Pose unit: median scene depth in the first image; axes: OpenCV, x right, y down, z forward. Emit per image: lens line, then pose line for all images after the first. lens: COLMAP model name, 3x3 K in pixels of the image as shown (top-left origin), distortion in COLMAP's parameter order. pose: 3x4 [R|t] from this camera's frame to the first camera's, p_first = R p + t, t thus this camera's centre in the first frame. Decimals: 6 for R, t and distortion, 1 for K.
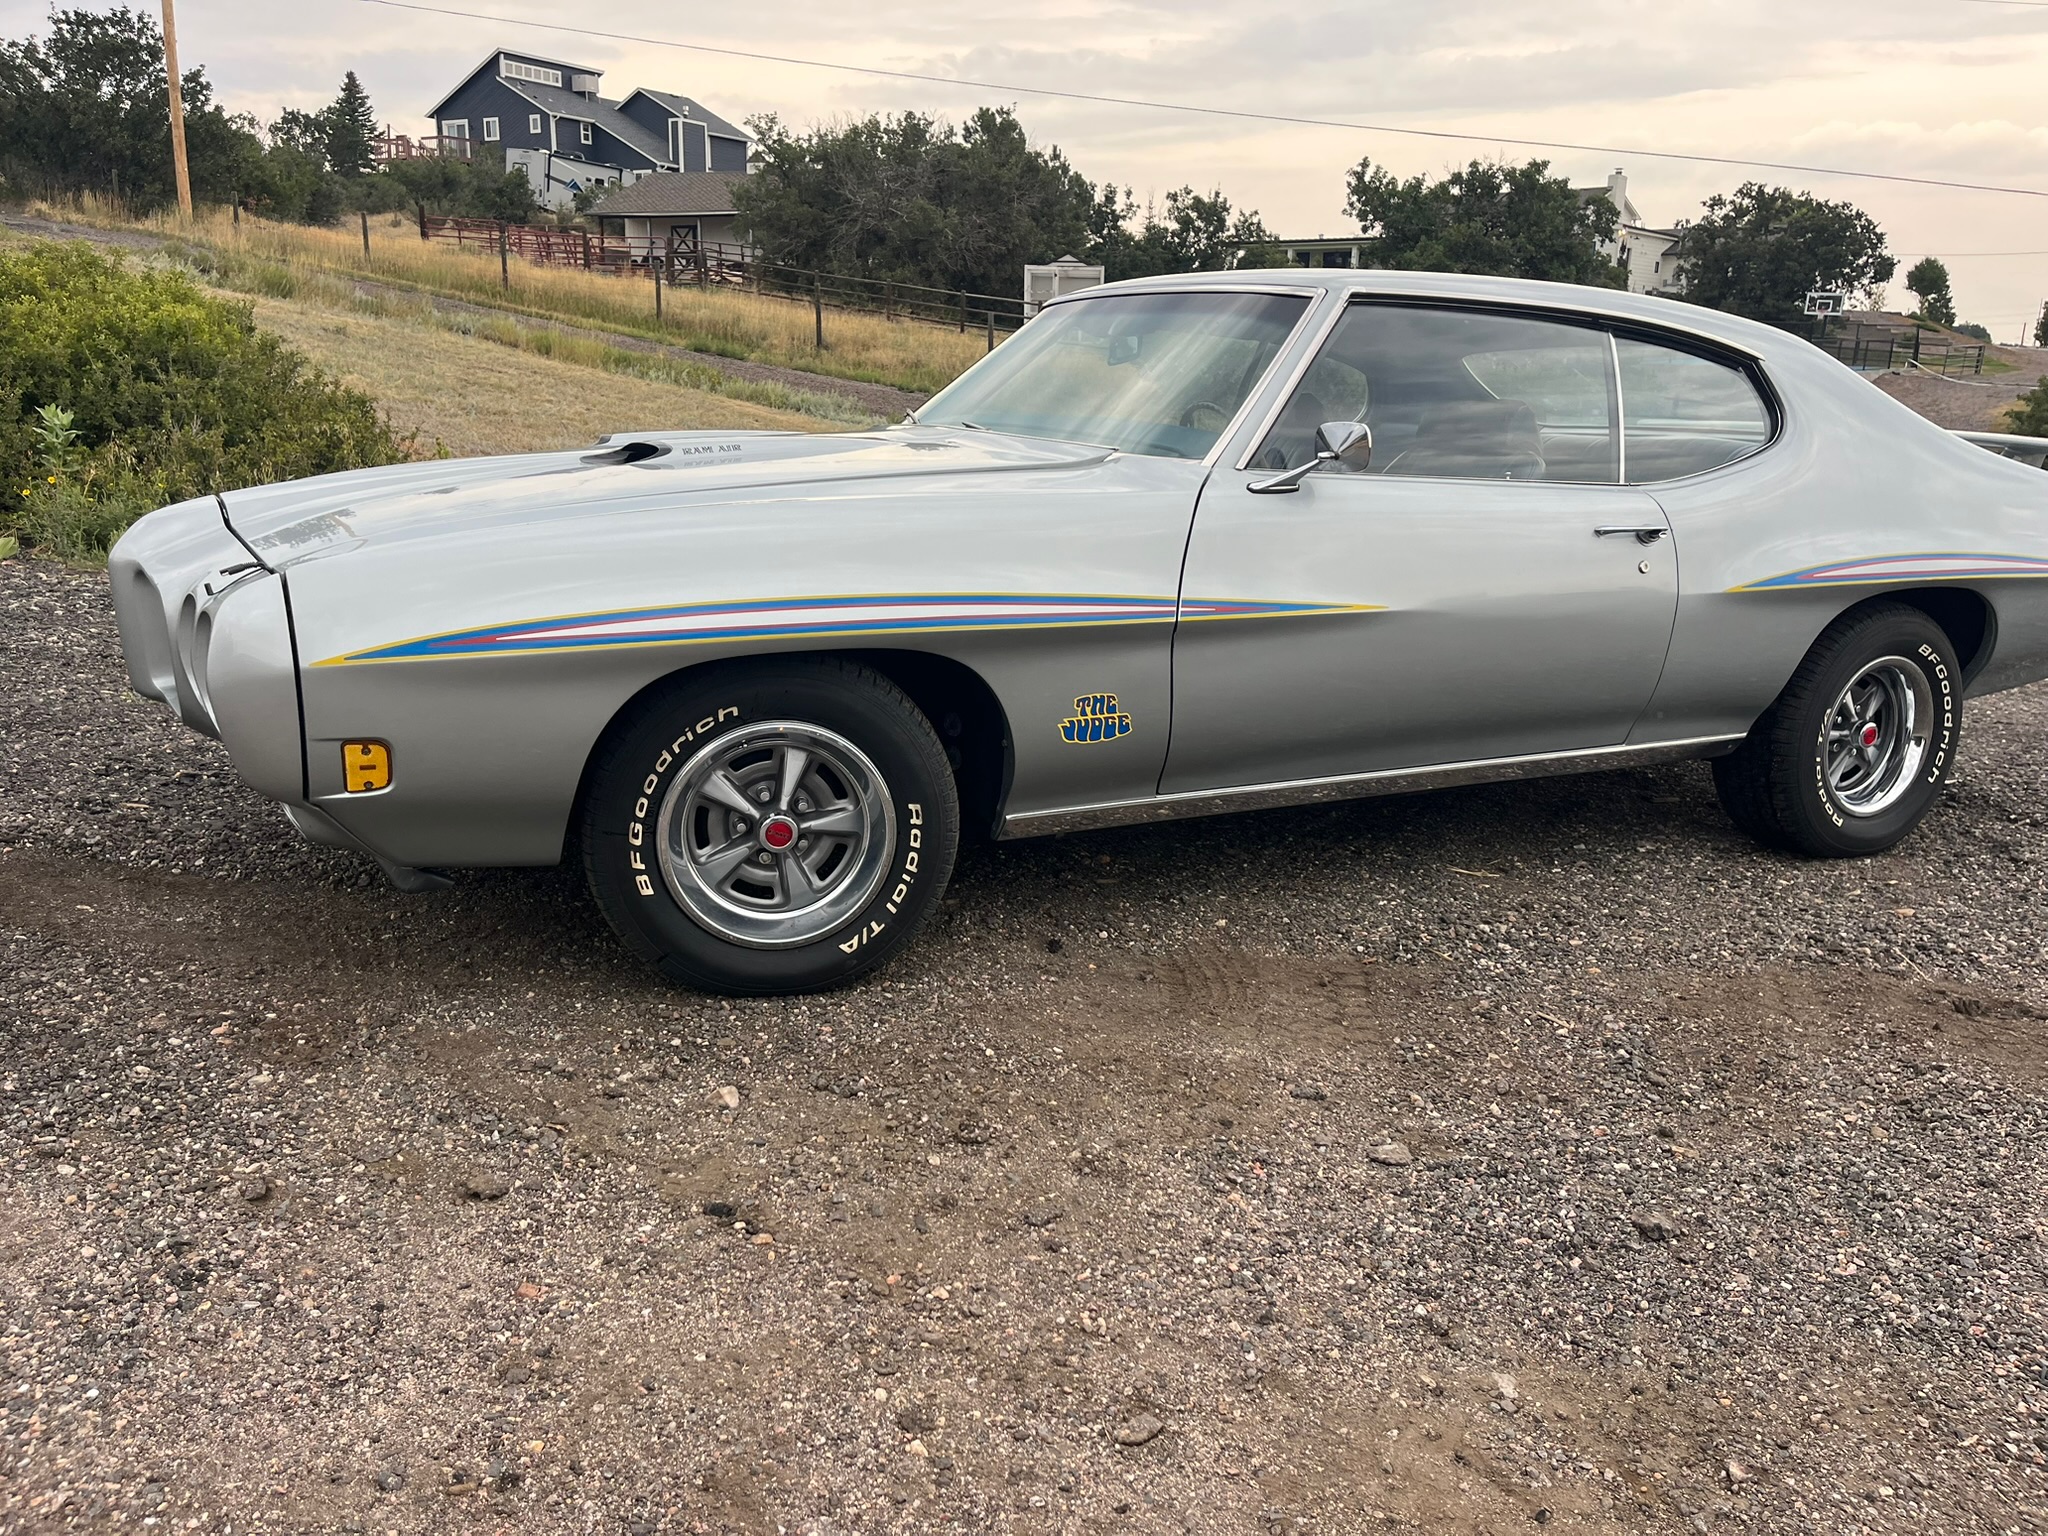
lens RADIAL K [[1553.8, 0, 1011.2], [0, 1553.8, 742.5], [0, 0, 1]] dist [0.077276, -0.106757]
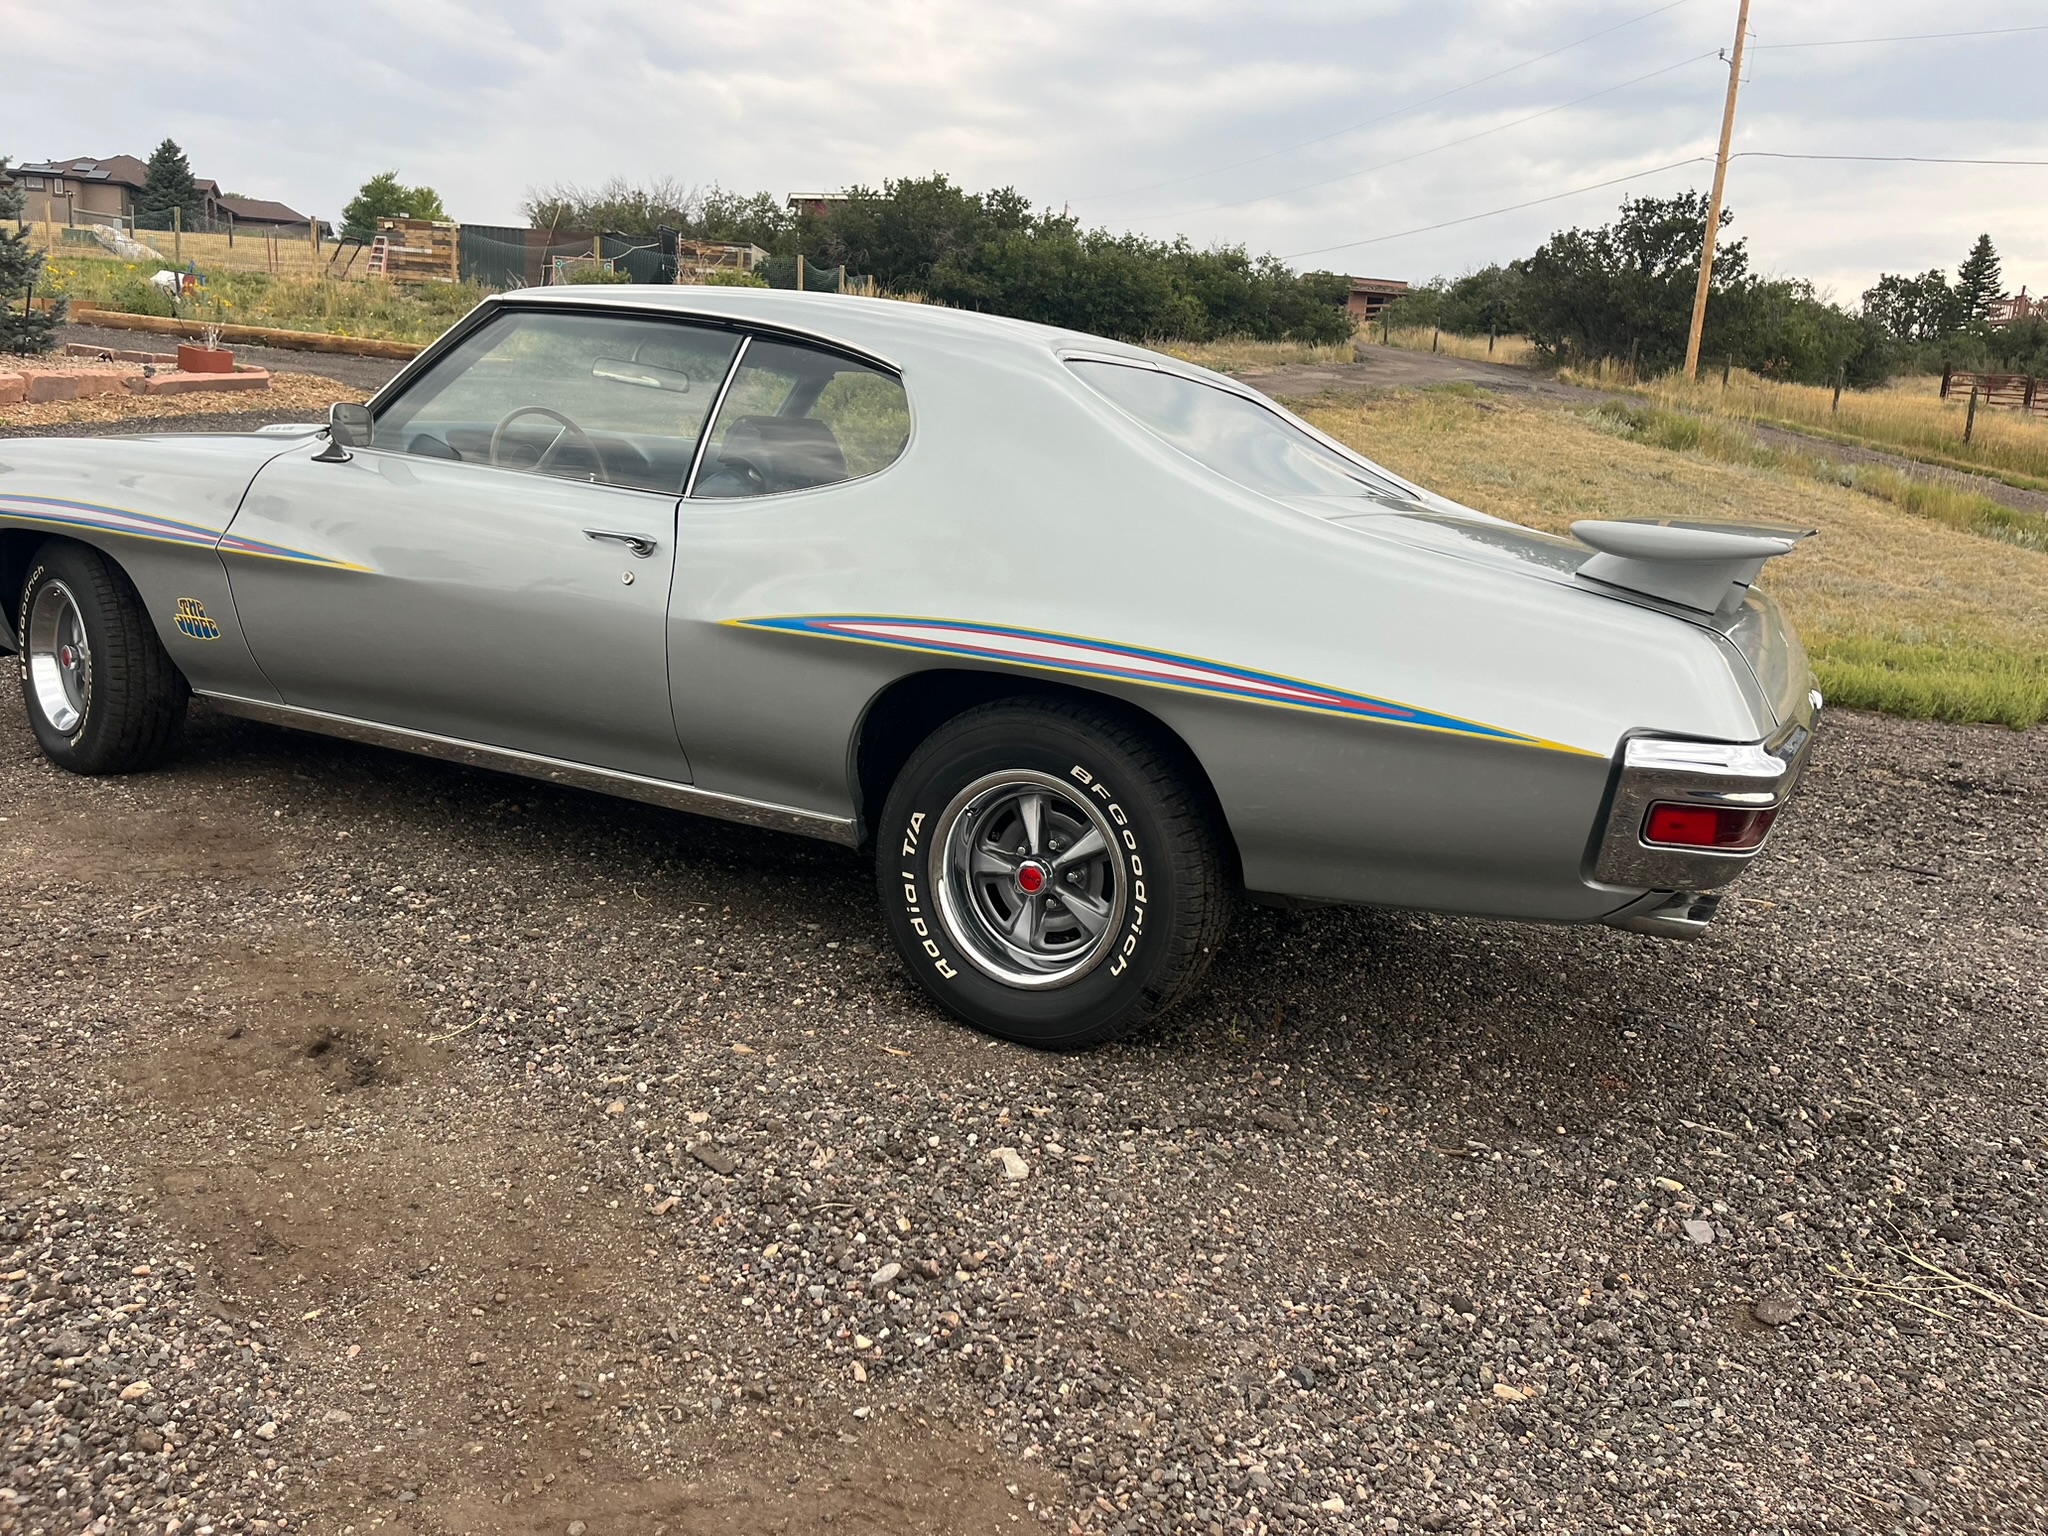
lens RADIAL K [[1561.0, 0, 1024.0], [0, 1561.0, 768.0], [0, 0, 1]] dist [0.028003, -0.045082]
pose [[0.584803, 0.175187, -0.792032, 0.094771], [-0.241956, 0.969626, 0.035819, -0.006724], [0.774250, 0.170690, 0.609427, 0.046123]]
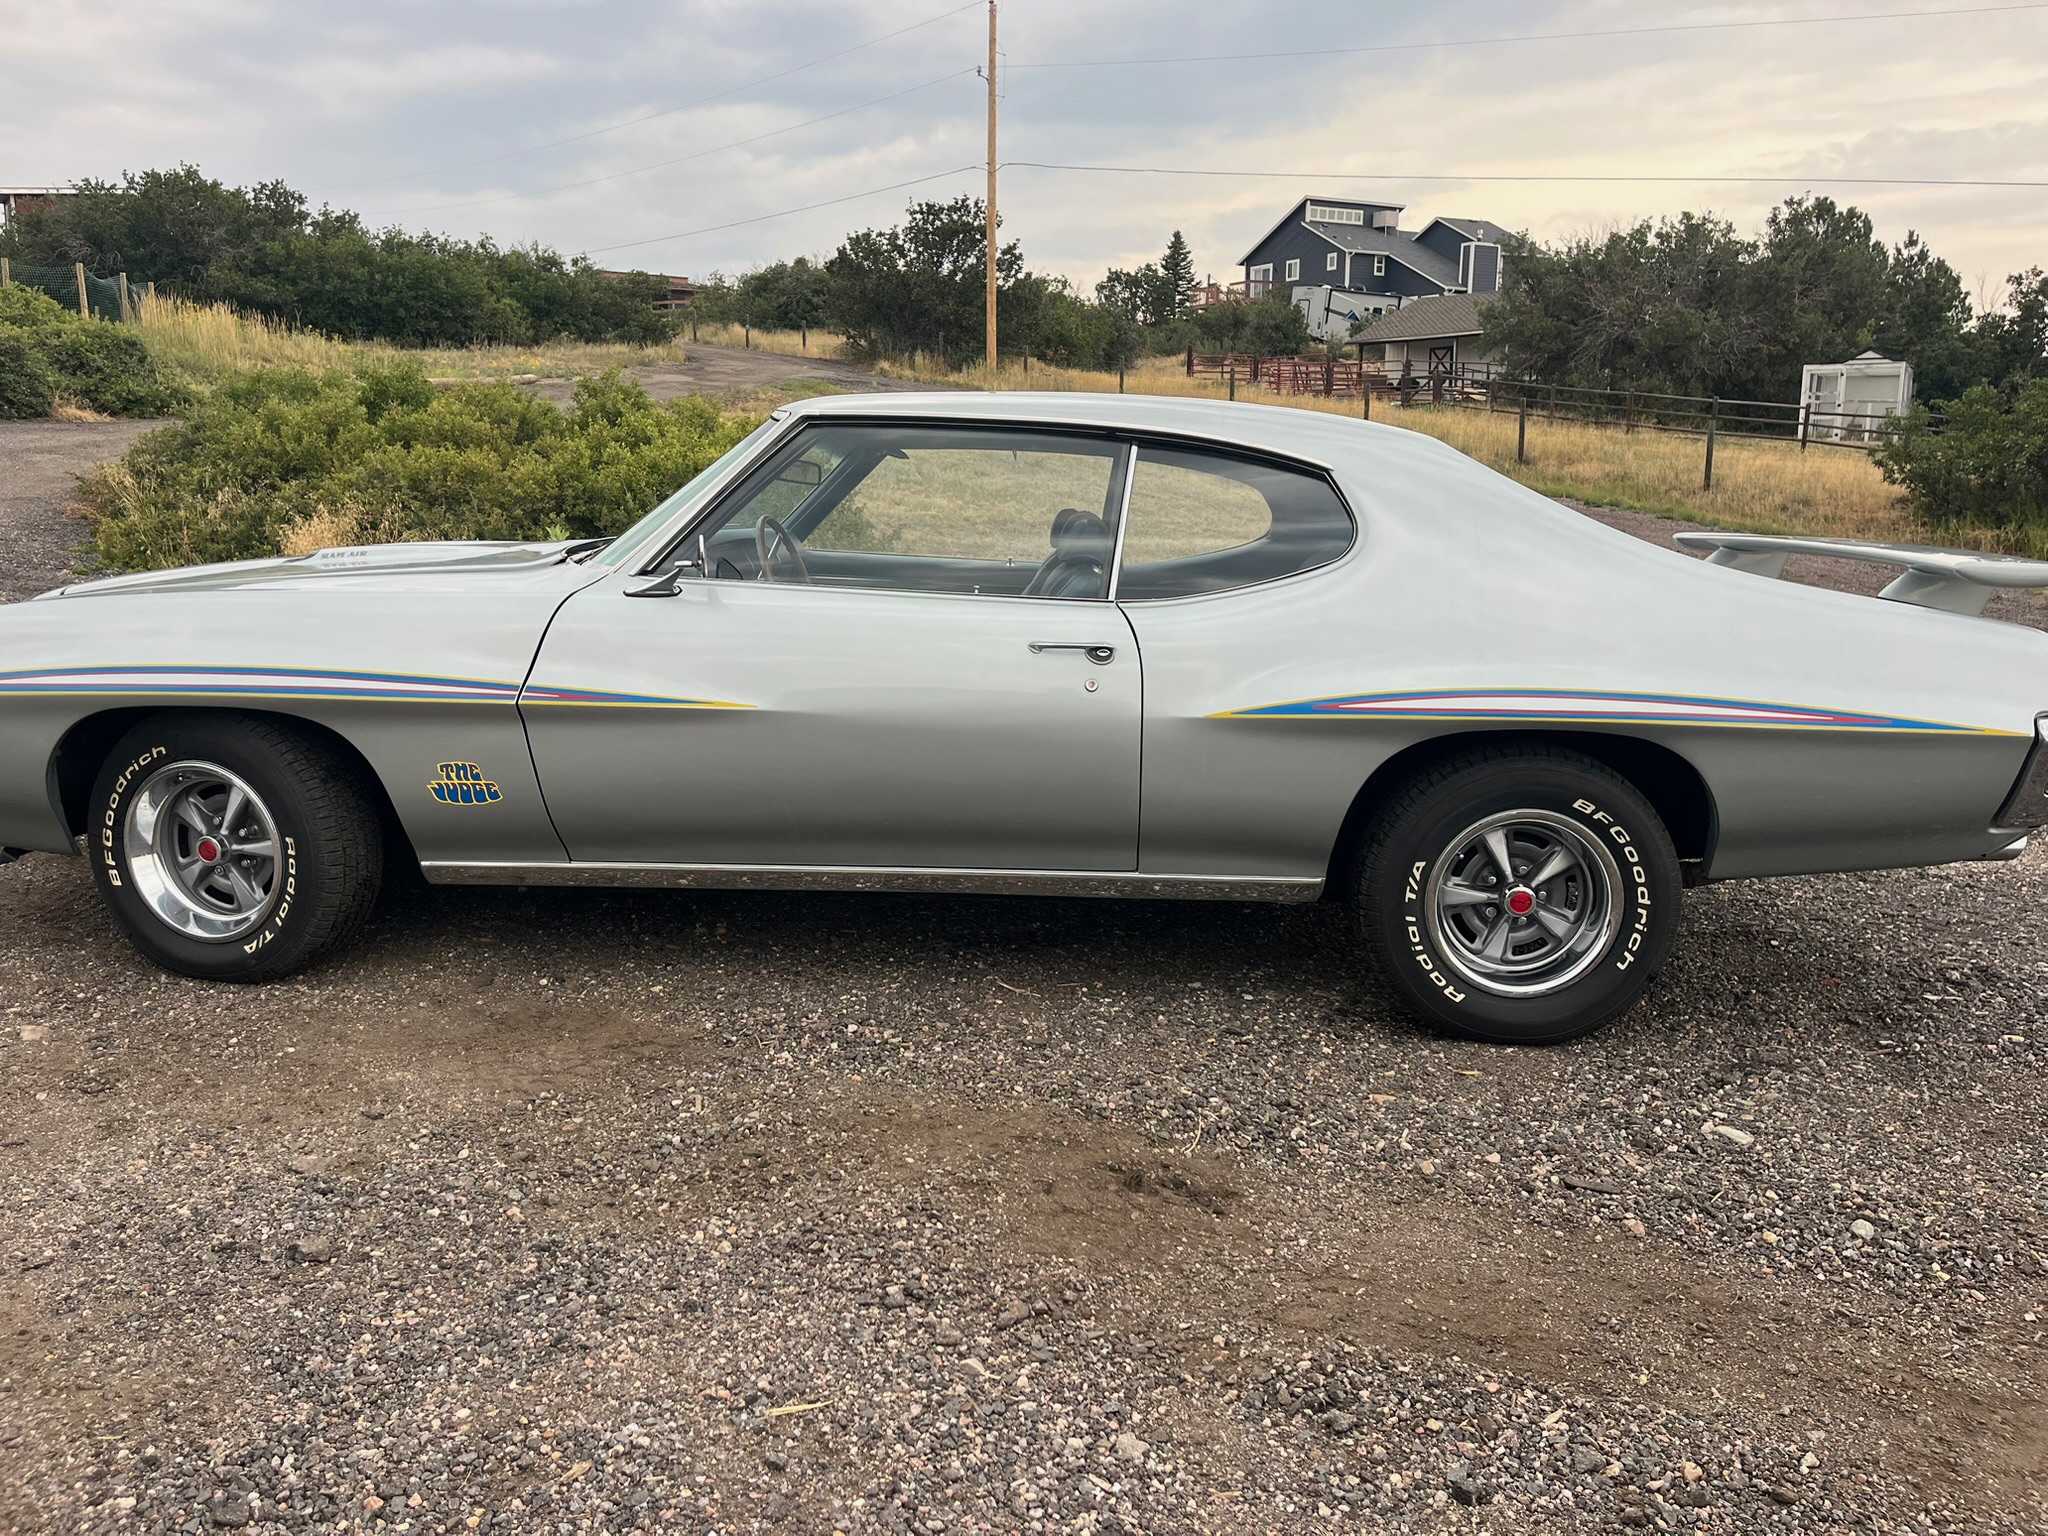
lens RADIAL K [[1553.8, 0, 1011.2], [0, 1553.8, 742.5], [0, 0, 1]] dist [0.077276, -0.106757]
pose [[0.876019, 0.063386, -0.478092, 0.060089], [-0.098104, 0.994019, -0.047970, -0.001856], [0.472192, 0.088925, 0.876999, 0.010115]]
